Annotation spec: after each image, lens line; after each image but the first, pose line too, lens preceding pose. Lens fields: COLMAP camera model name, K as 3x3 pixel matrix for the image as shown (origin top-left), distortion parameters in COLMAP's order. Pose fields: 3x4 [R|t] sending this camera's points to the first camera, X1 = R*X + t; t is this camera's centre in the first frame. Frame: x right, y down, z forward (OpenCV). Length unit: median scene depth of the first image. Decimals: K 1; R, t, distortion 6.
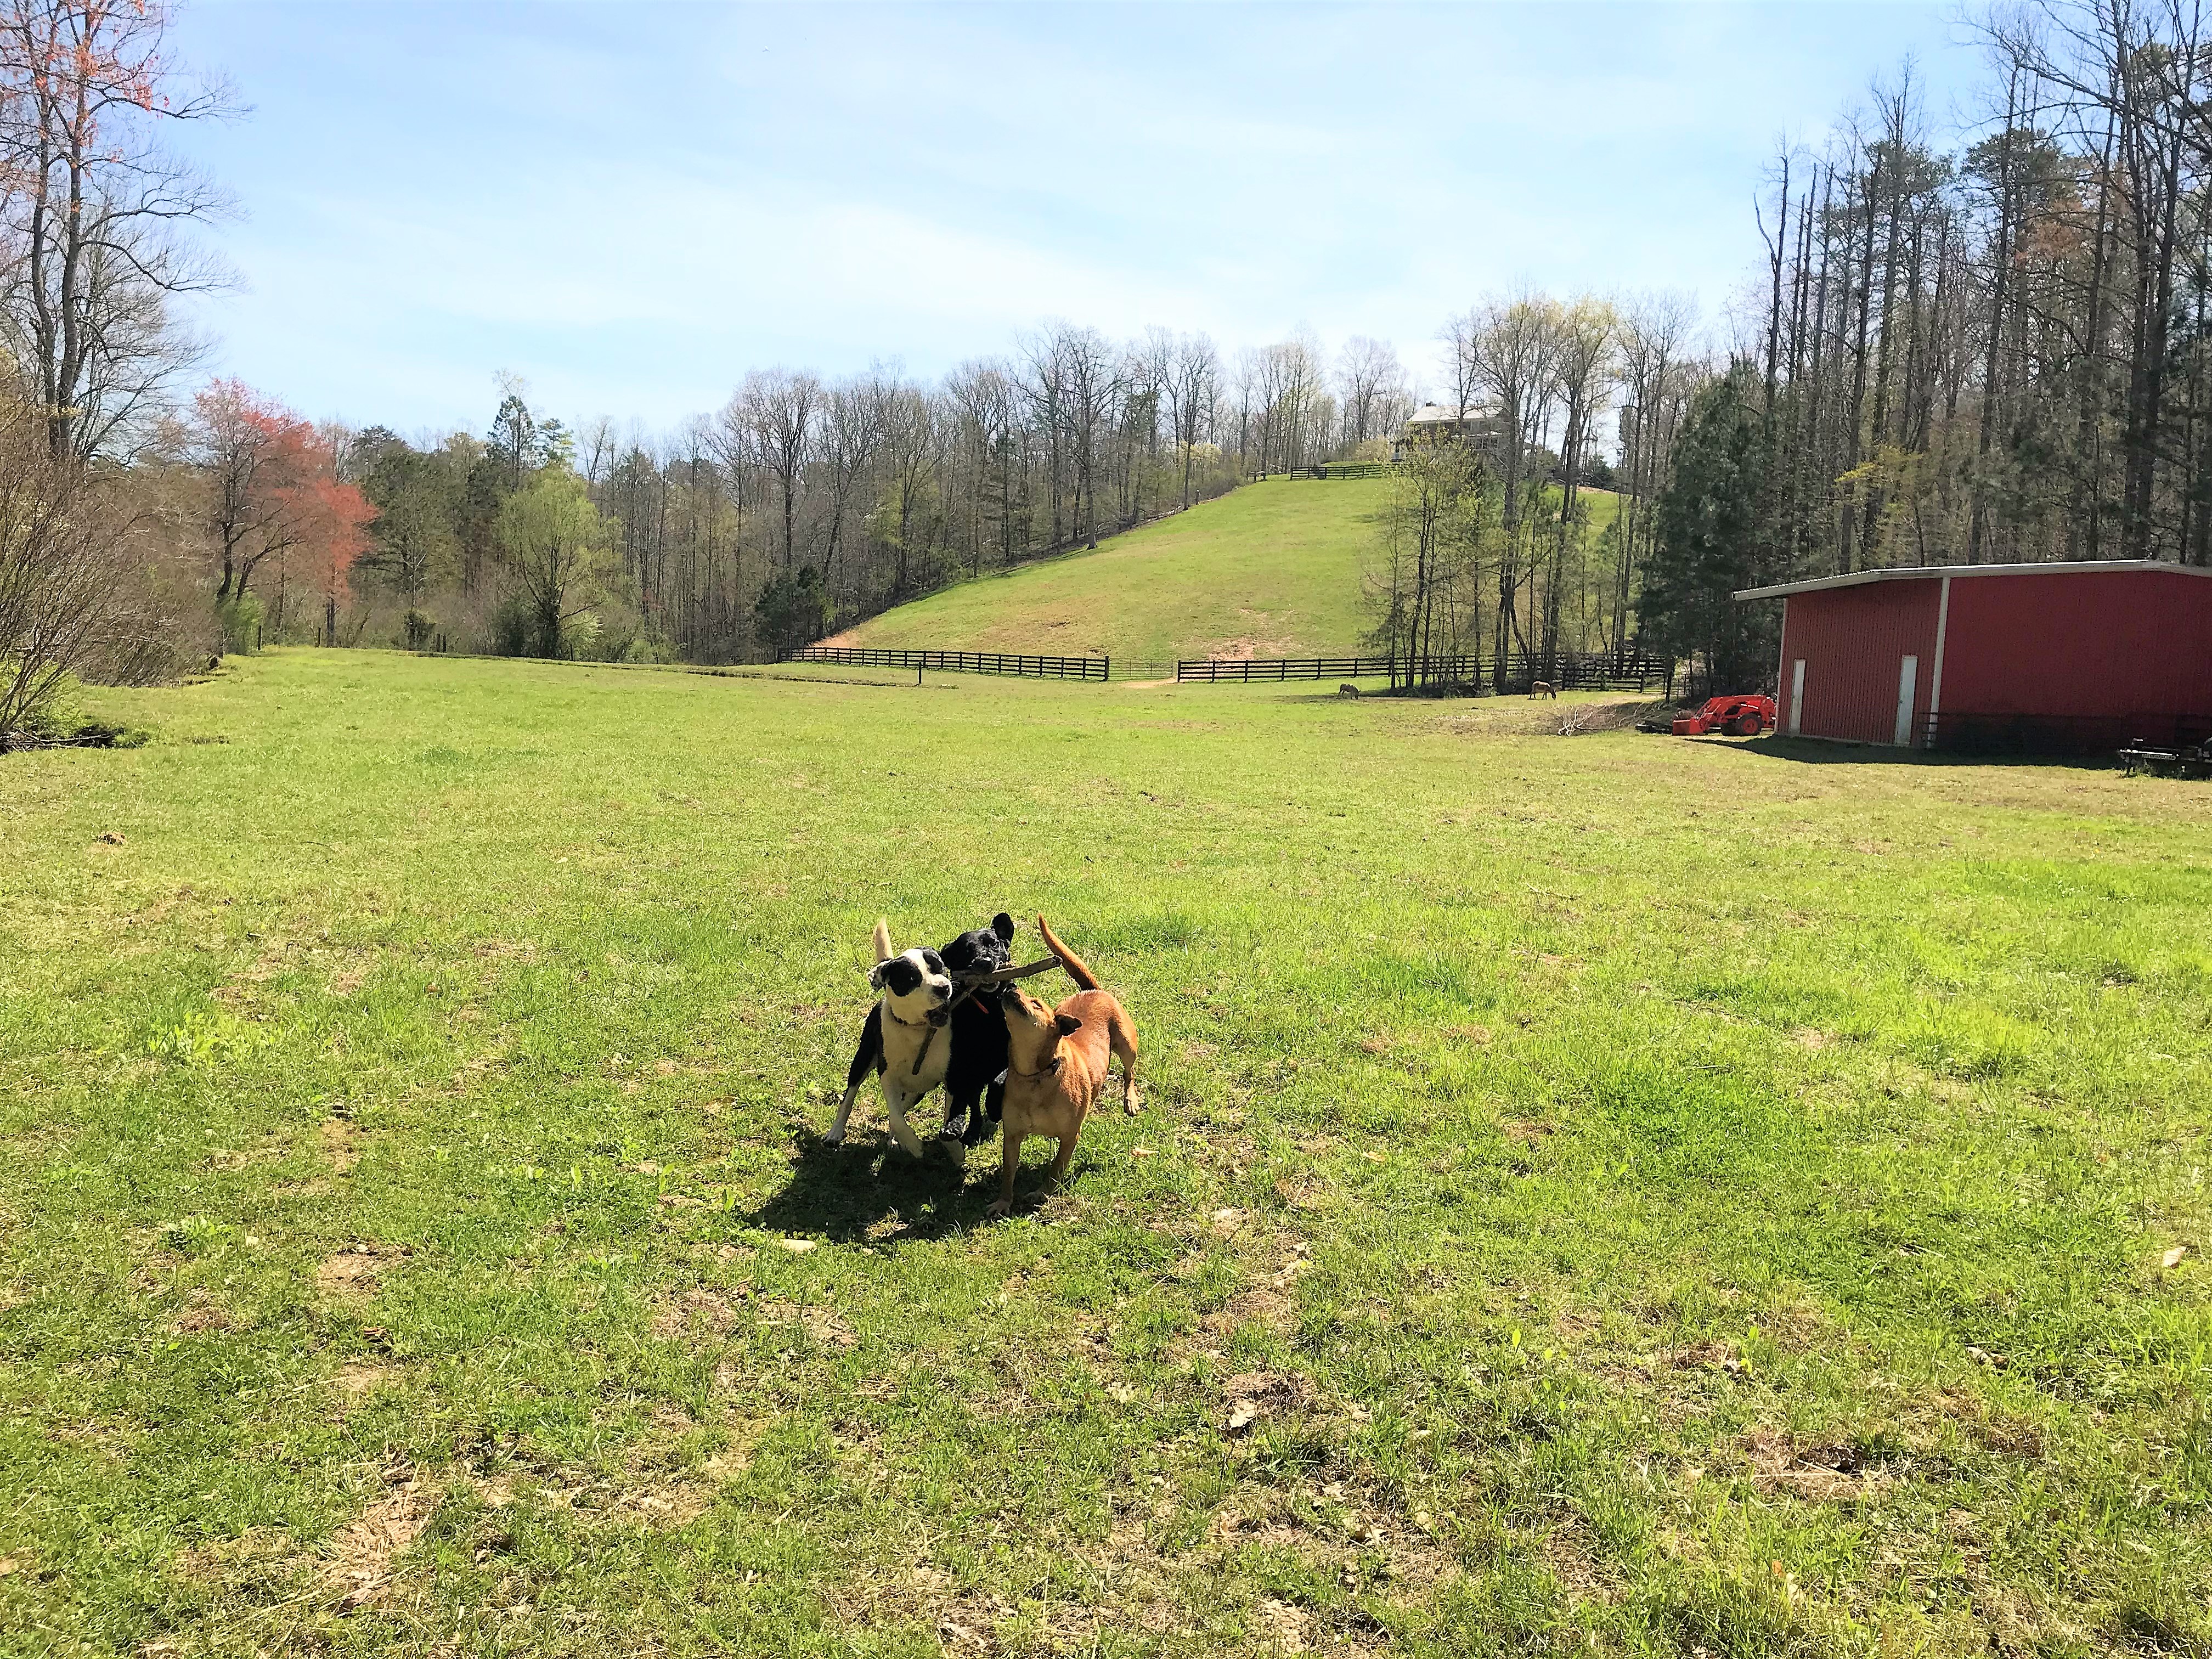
lens RADIAL K [[1811.3, 0, 1103.1], [0, 1811.3, 830.9], [0, 0, 1]] dist [0.081149, -0.001207]
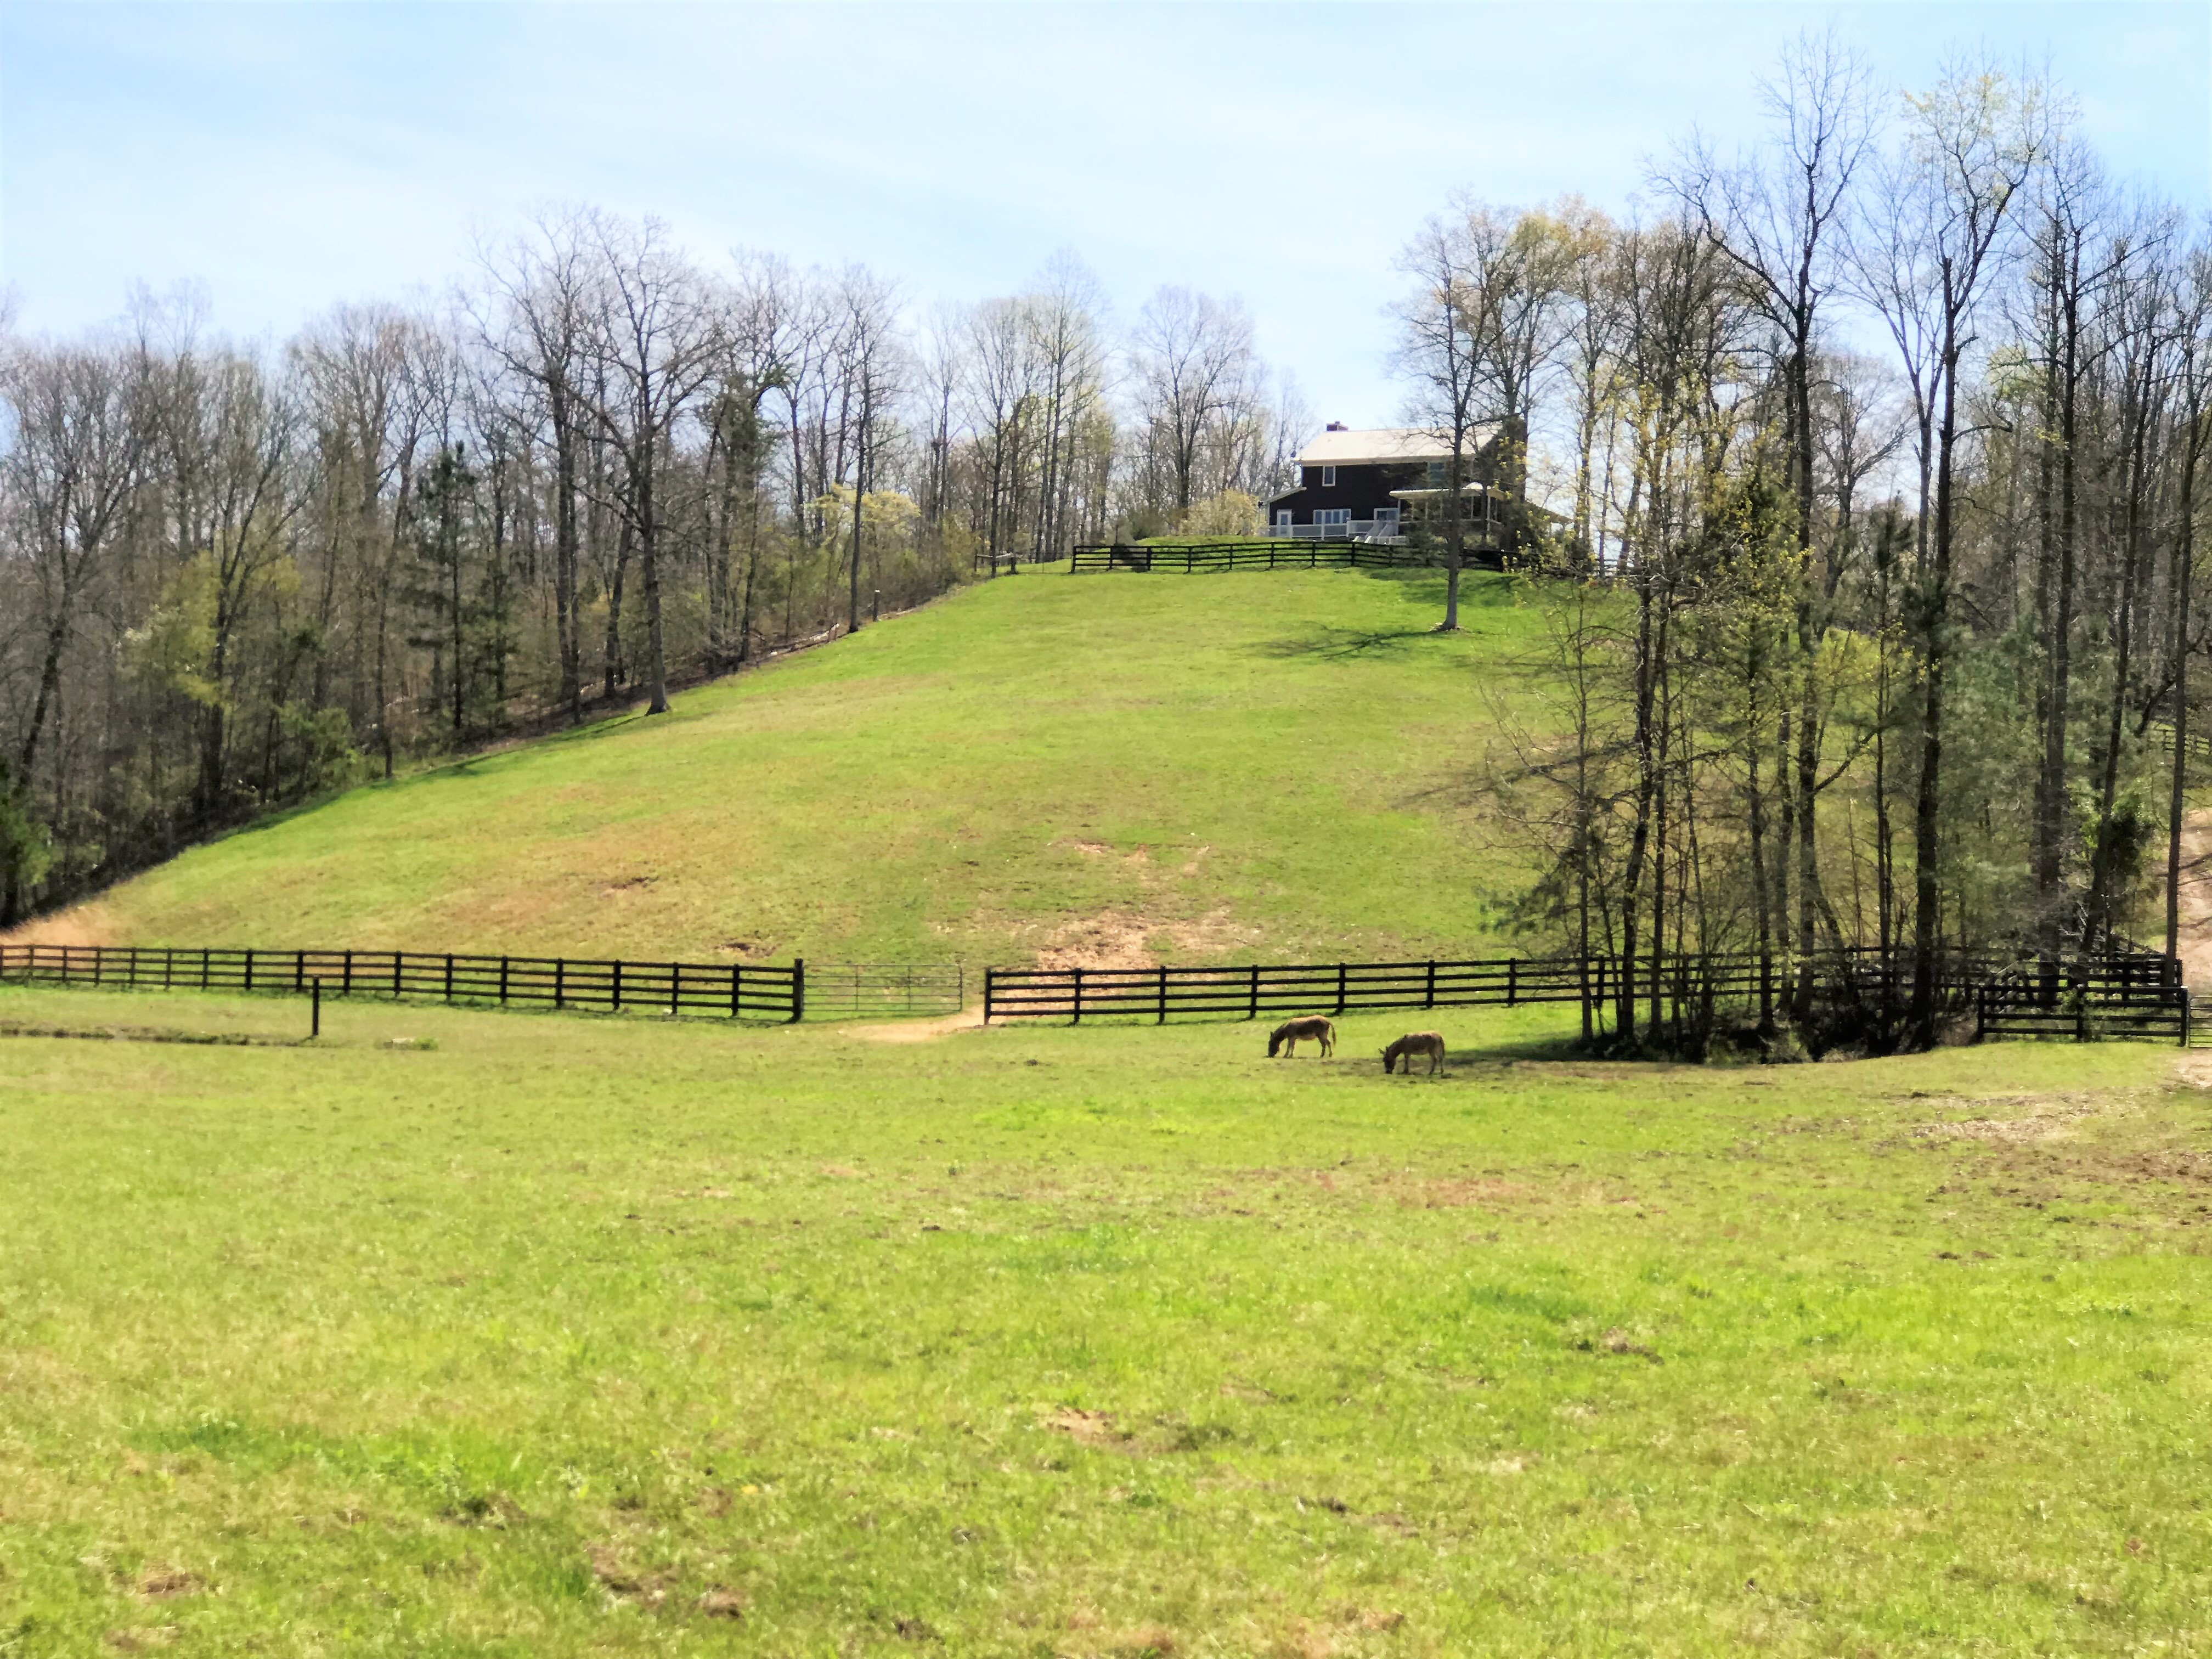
lens RADIAL K [[3628.4, 0, 1107.1], [0, 3628.4, 831.7], [0, 0, 1]] dist [0.015656, 0.000000]
pose [[0.988380, -0.002648, 0.151983, -0.034905], [0.022430, 0.991443, -0.128596, -0.014966], [-0.150342, 0.130510, 0.979982, 0.152974]]
